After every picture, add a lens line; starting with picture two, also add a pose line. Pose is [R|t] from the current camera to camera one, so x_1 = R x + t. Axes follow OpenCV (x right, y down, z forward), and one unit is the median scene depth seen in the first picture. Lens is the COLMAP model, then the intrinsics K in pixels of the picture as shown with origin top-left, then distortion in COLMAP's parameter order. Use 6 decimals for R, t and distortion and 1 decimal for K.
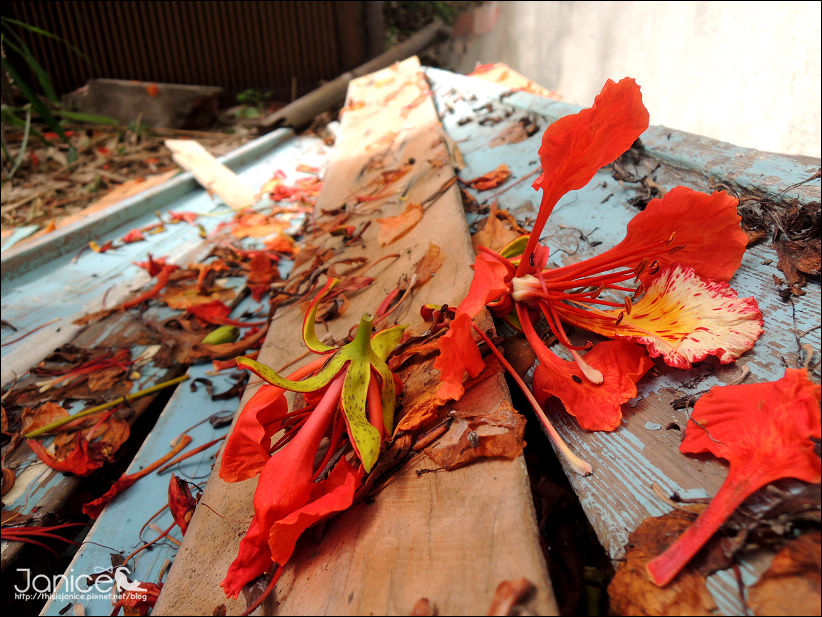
lens RADIAL K [[581.7, 0, 410.5], [0, 581.7, 306.5], [0, 0, 1]] dist [-0.004190, -0.006031]
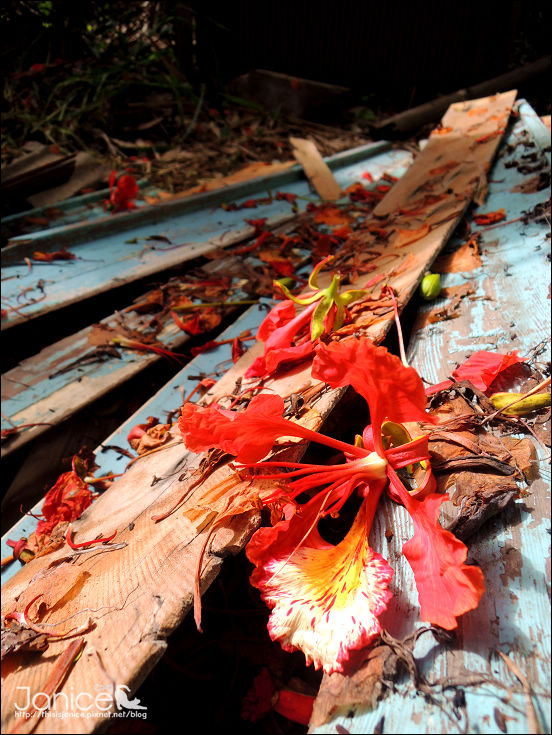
lens RADIAL K [[511.9, 0, 276.6], [0, 511.9, 368.2], [0, 0, 1]] dist [-0.001062, -0.007853]
pose [[0.902877, 0.291481, -0.315994, 0.095129], [-0.242620, 0.952283, 0.185181, 0.010363], [0.354893, -0.090529, 0.930514, -0.188345]]
